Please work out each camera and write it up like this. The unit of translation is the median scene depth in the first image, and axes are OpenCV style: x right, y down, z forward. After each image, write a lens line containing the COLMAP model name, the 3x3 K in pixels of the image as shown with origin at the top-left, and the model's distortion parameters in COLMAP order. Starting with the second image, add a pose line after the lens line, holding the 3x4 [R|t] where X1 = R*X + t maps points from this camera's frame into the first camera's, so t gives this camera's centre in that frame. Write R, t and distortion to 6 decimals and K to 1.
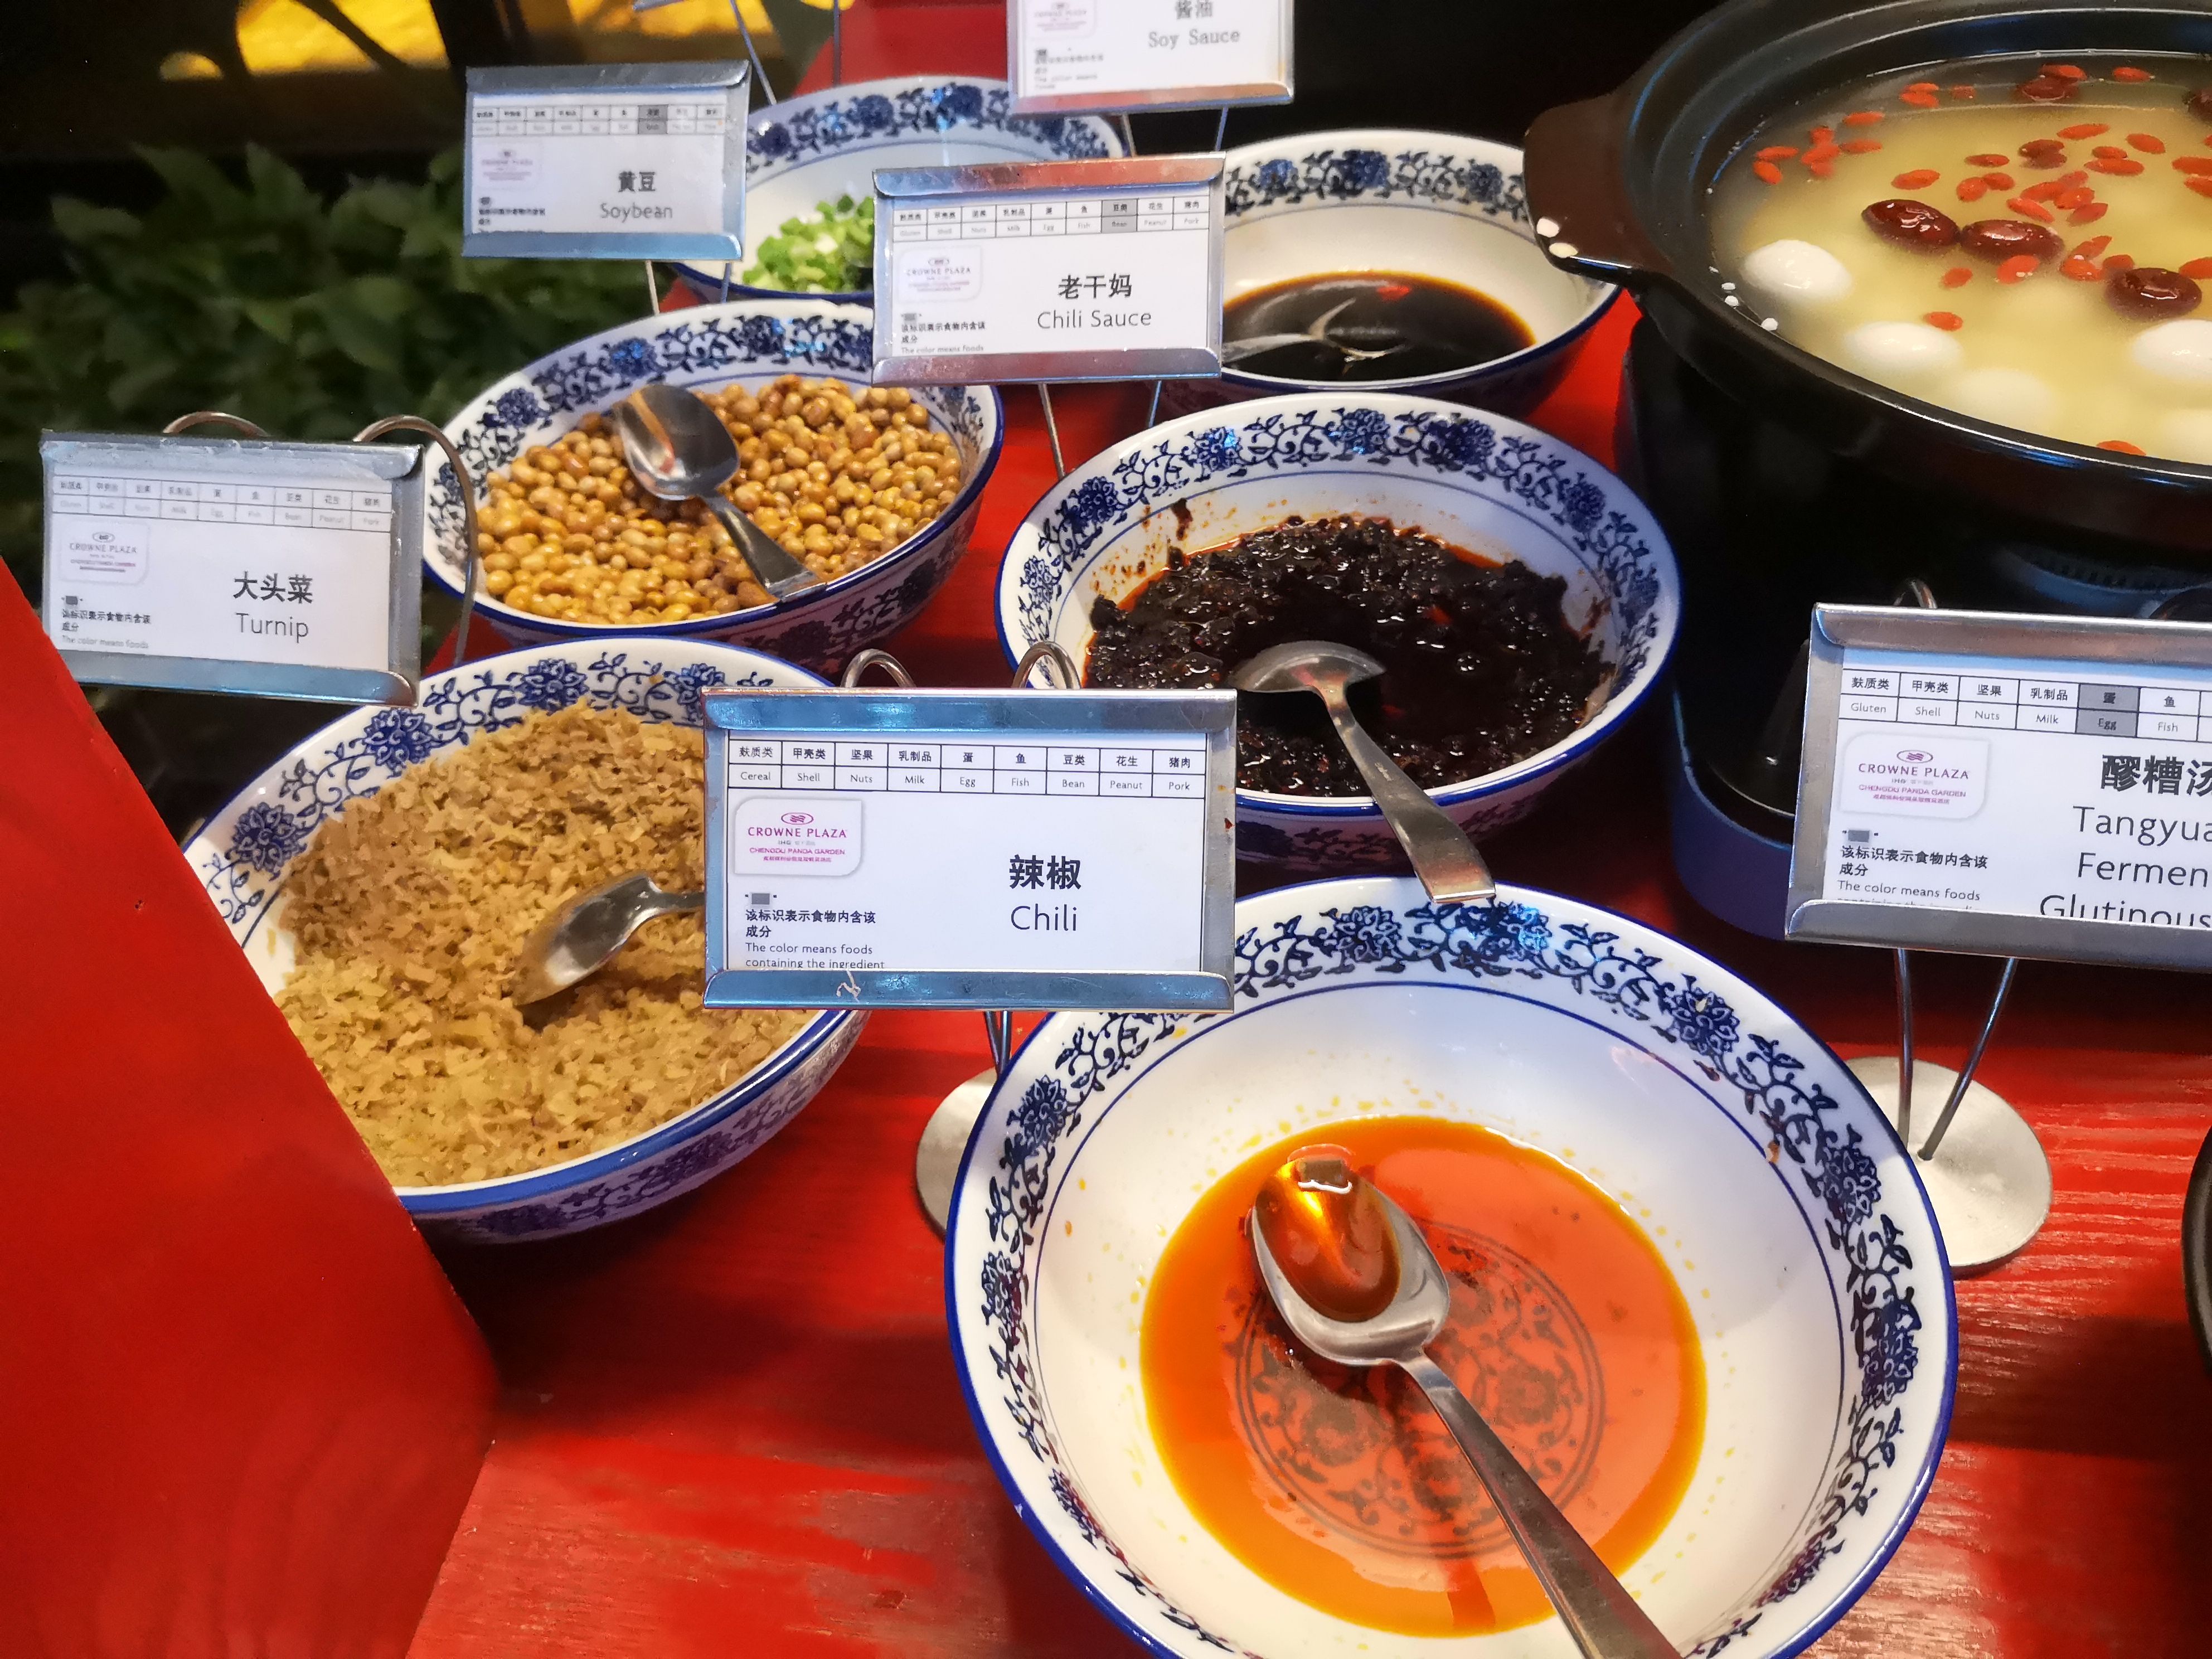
lens RADIAL K [[1720.4, 0, 1124.7], [0, 1720.4, 848.2], [0, 0, 1]] dist [0.063546, -0.106220]
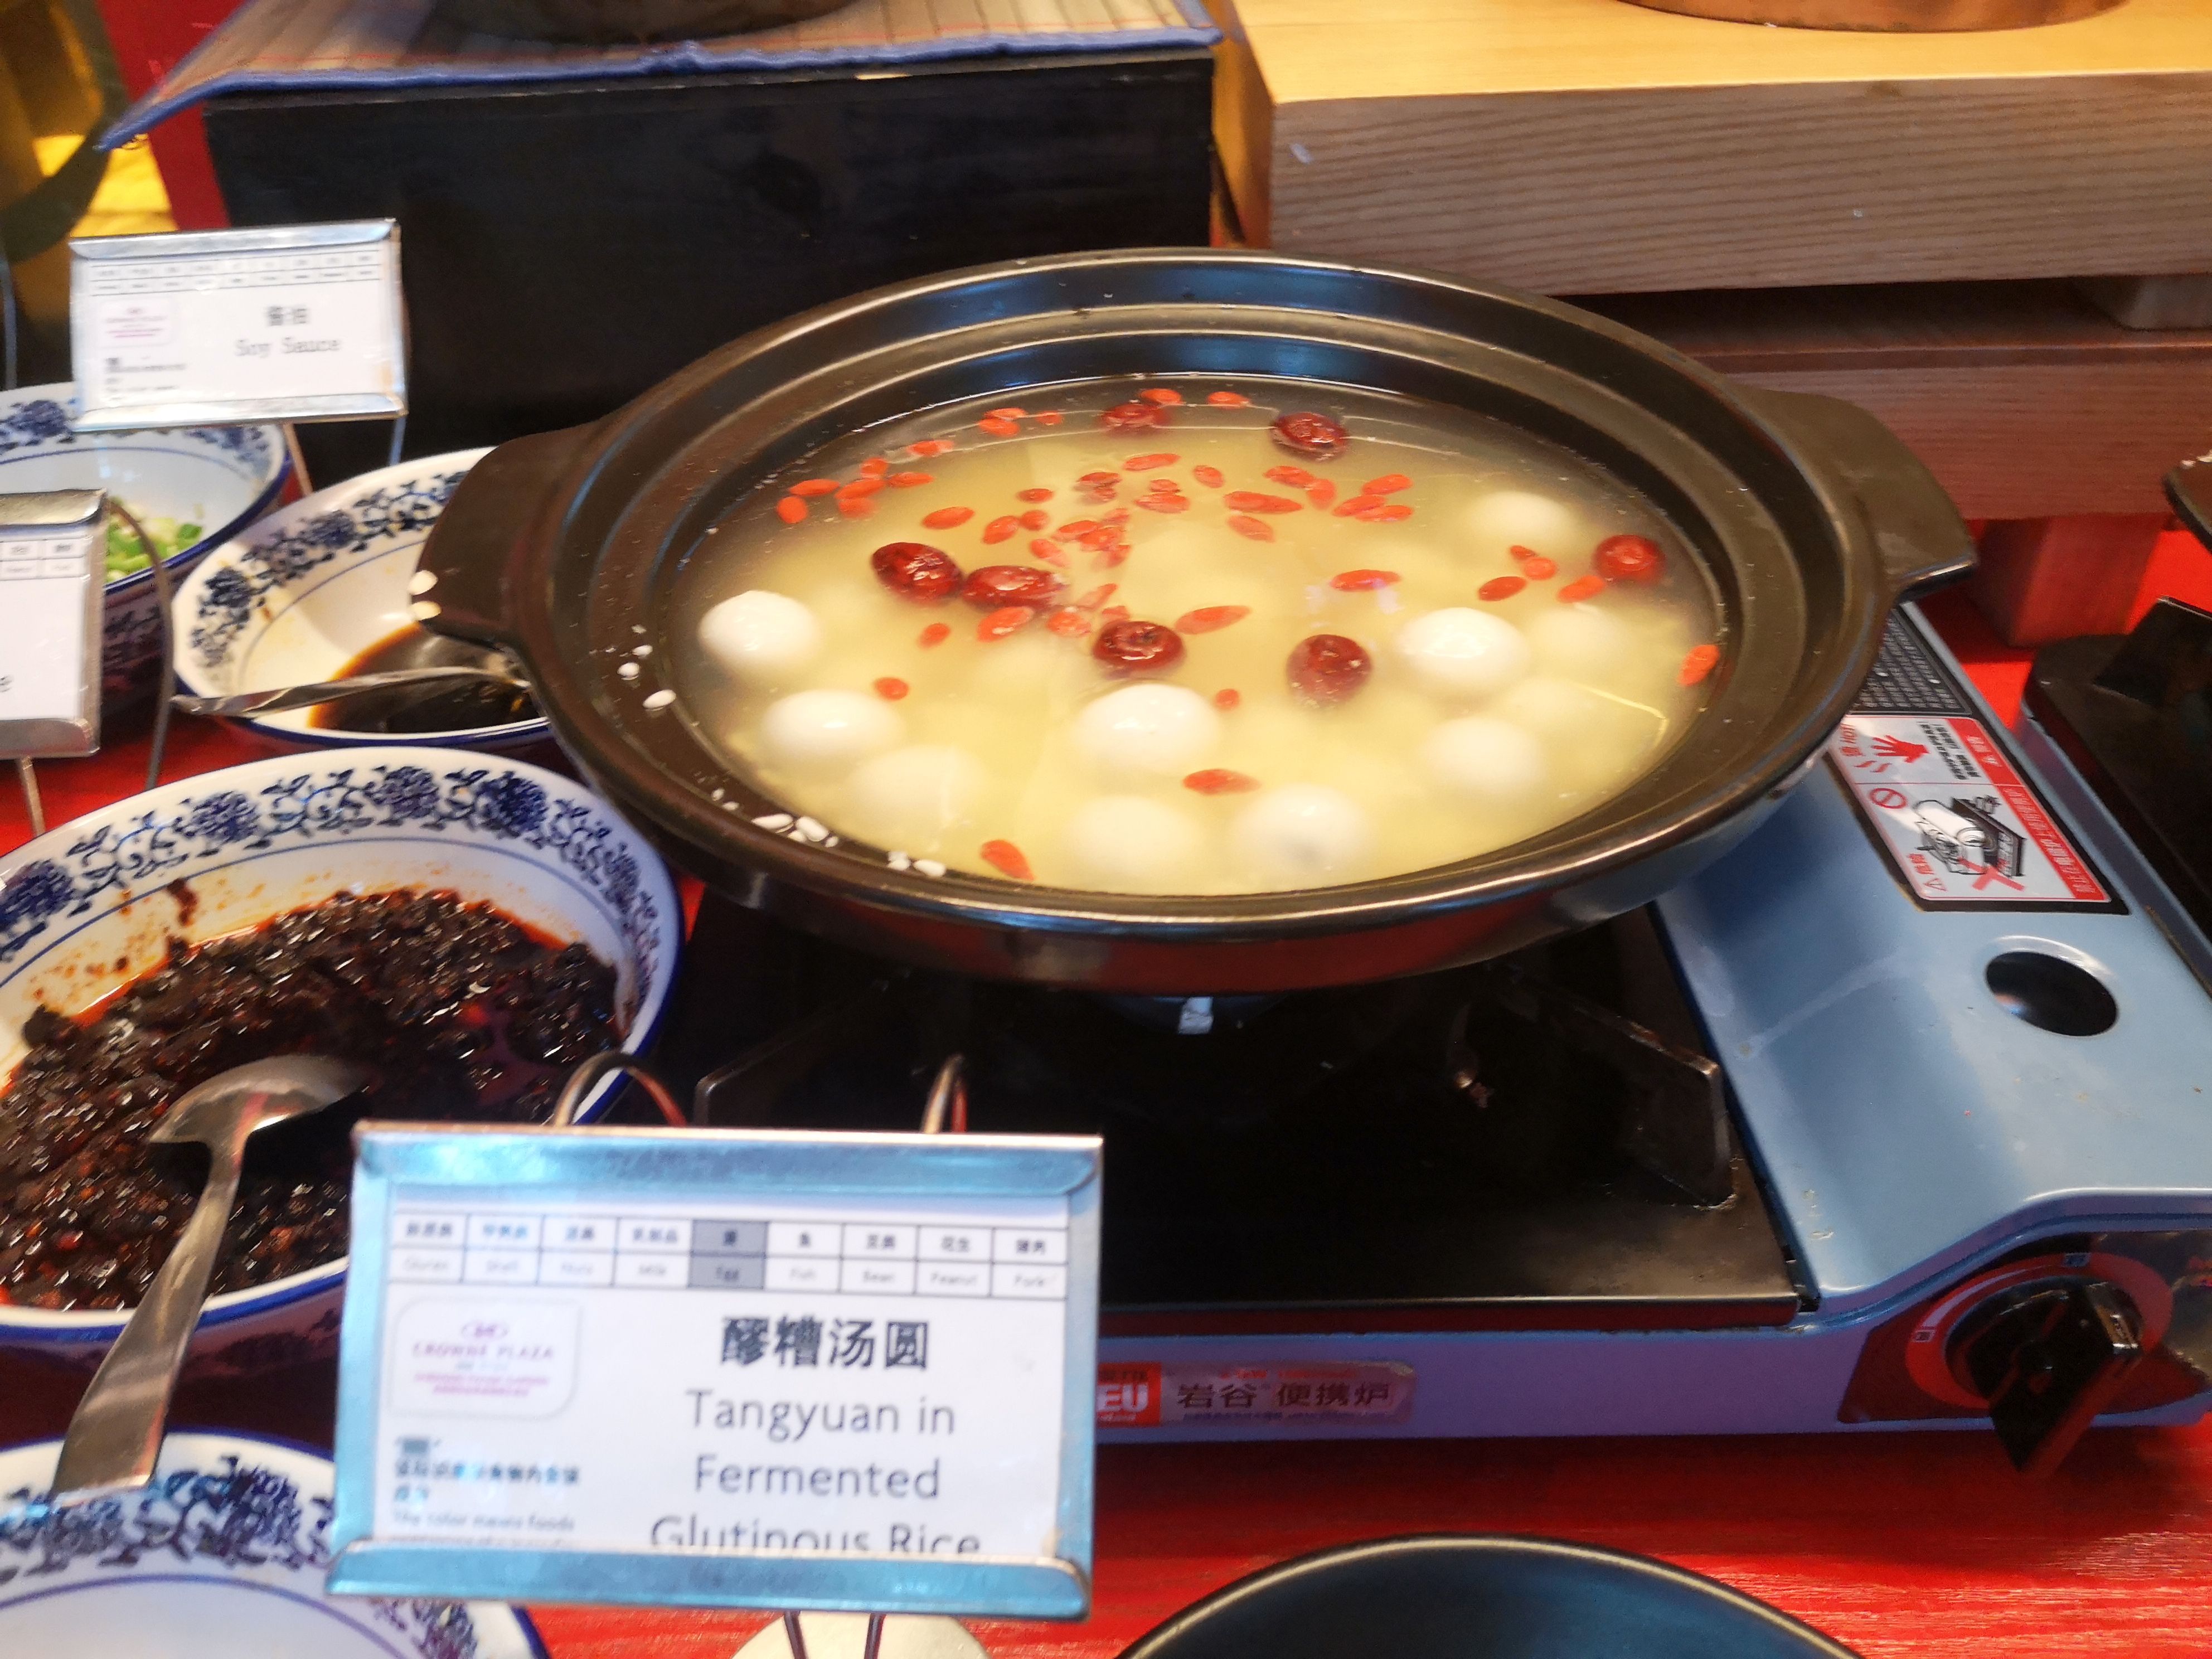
lens RADIAL K [[1720.4, 0, 1124.7], [0, 1720.4, 848.2], [0, 0, 1]] dist [0.063546, -0.106220]
pose [[0.988378, -0.033320, 0.148318, 0.376165], [0.053799, 0.989208, -0.136285, -0.084657], [-0.142177, 0.142680, 0.979504, 0.132258]]
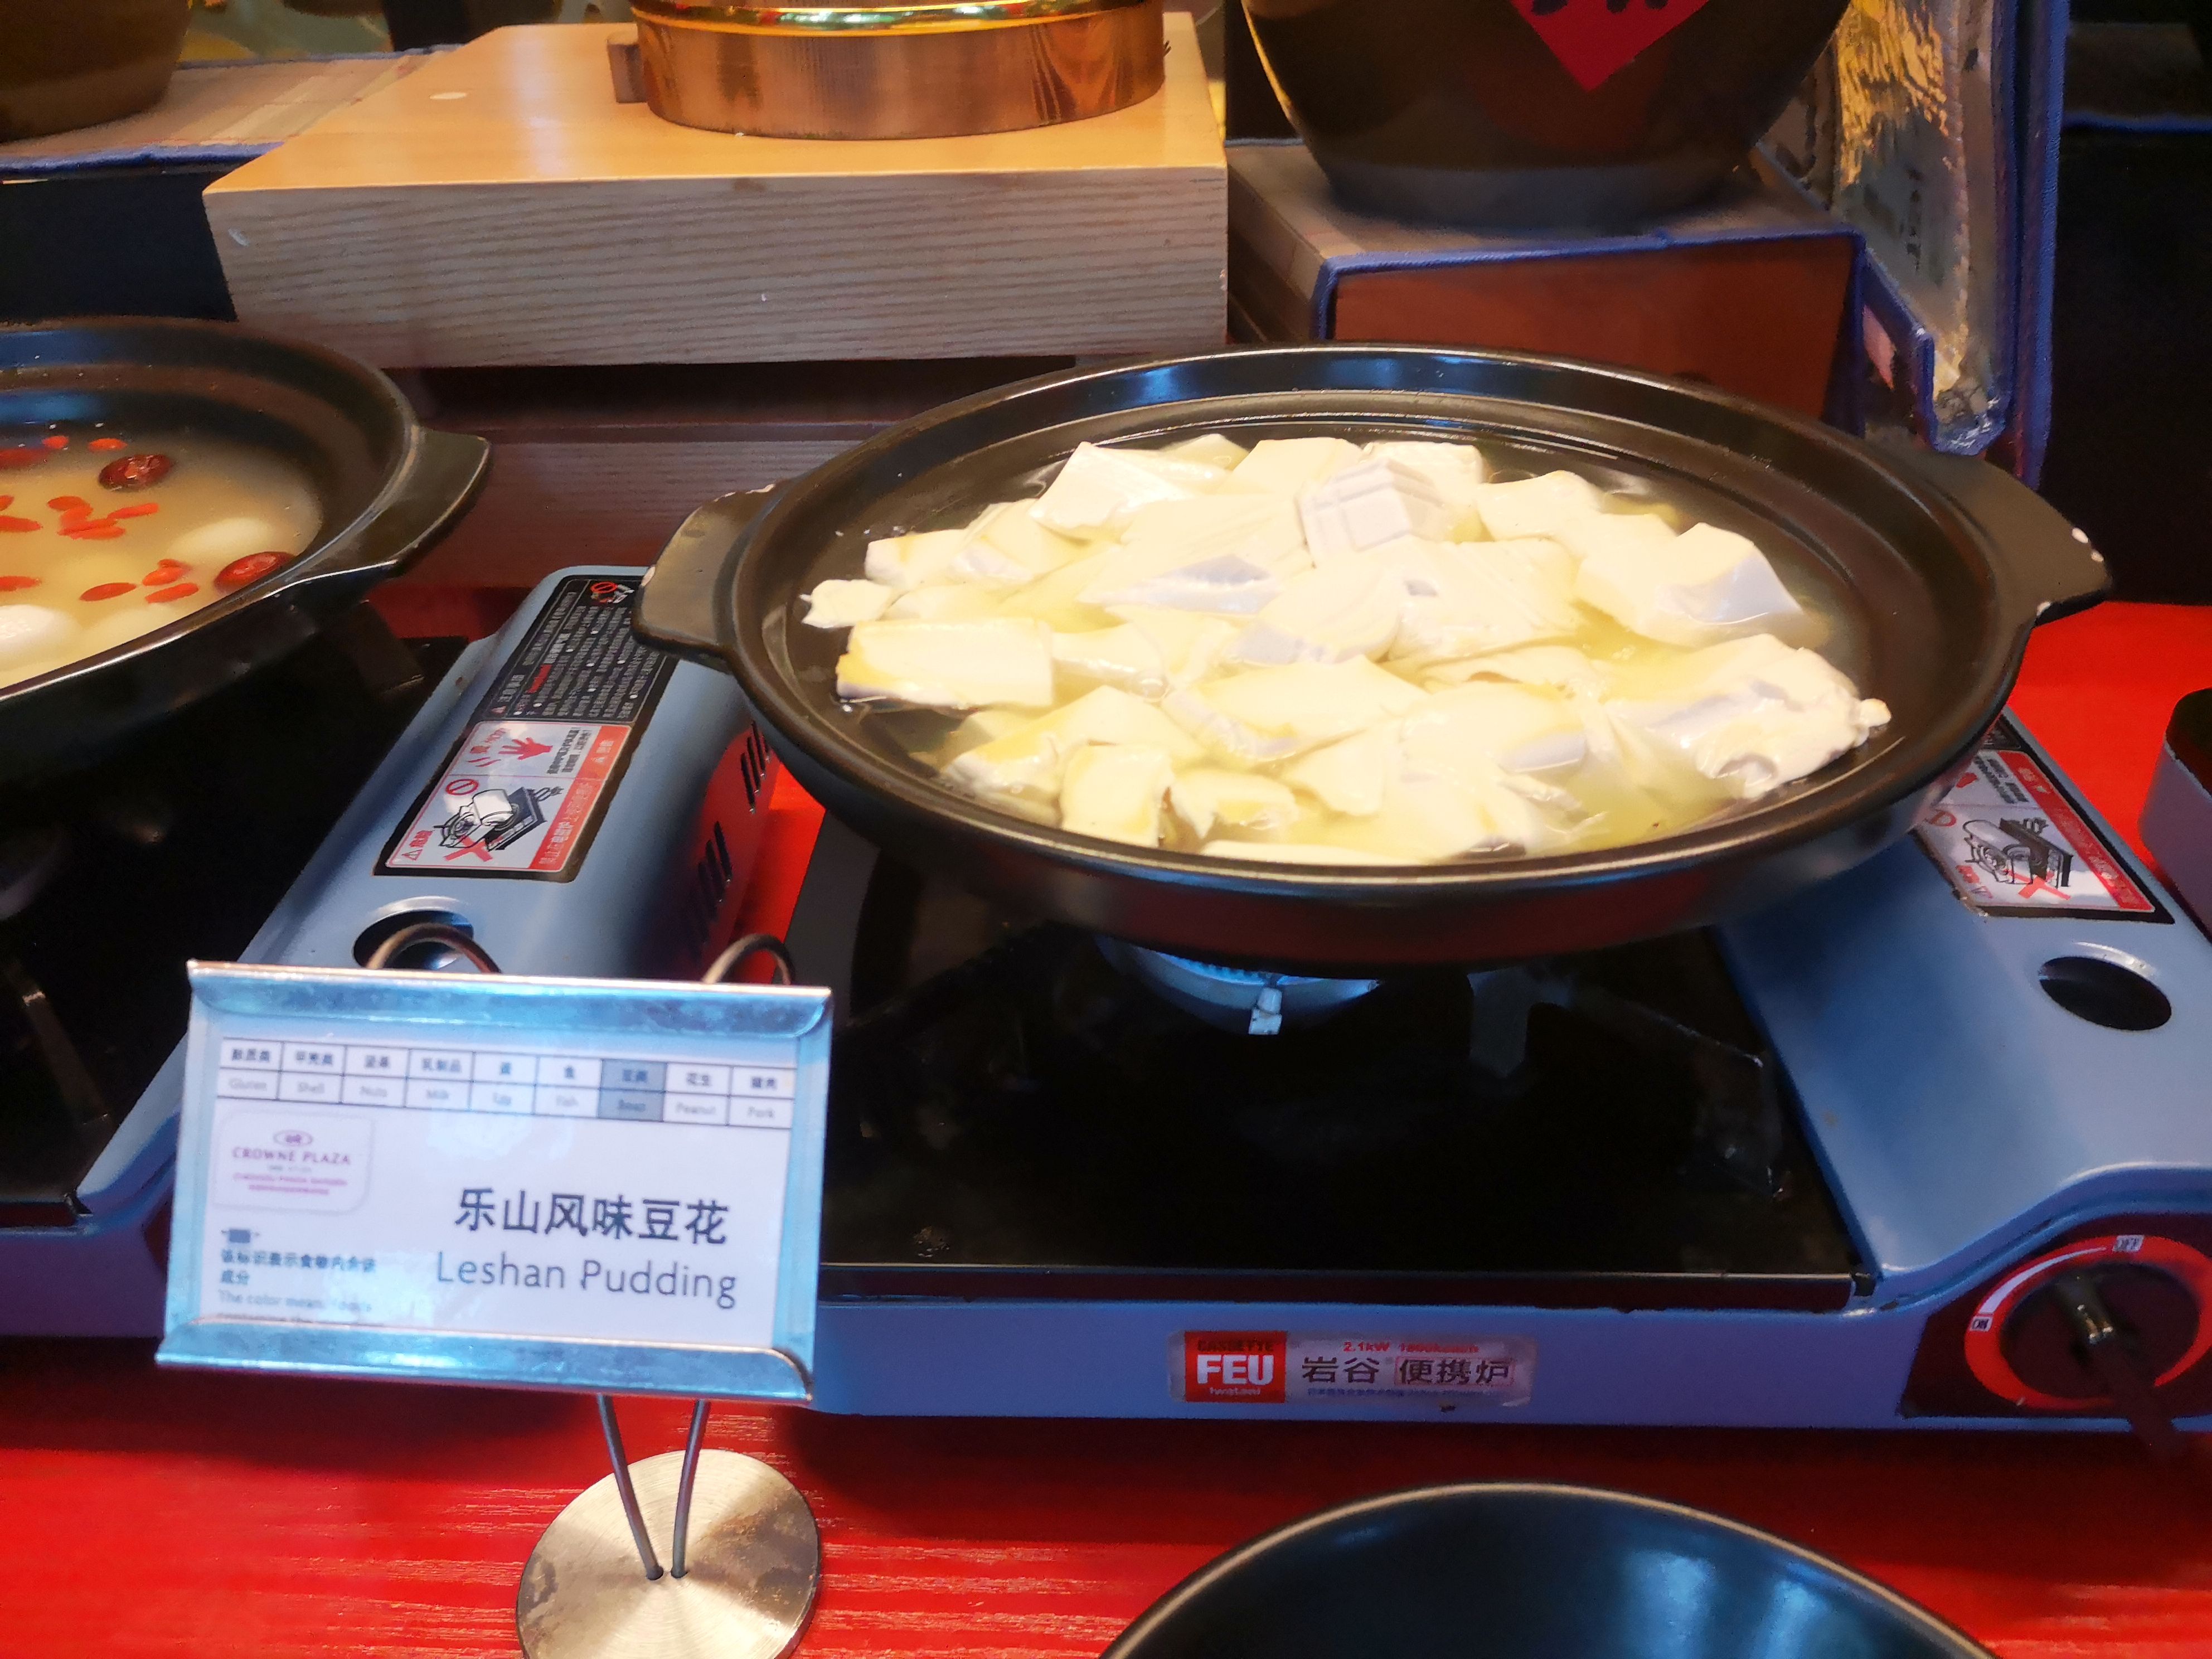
lens RADIAL K [[1769.1, 0, 1106.0], [0, 1769.1, 829.5], [0, 0, 1]] dist [0.103308, -0.168077]
pose [[0.994619, 0.000450, 0.103601, 1.038509], [0.023832, 0.972179, -0.233022, 0.037681], [-0.100823, 0.234237, 0.966937, -0.040482]]
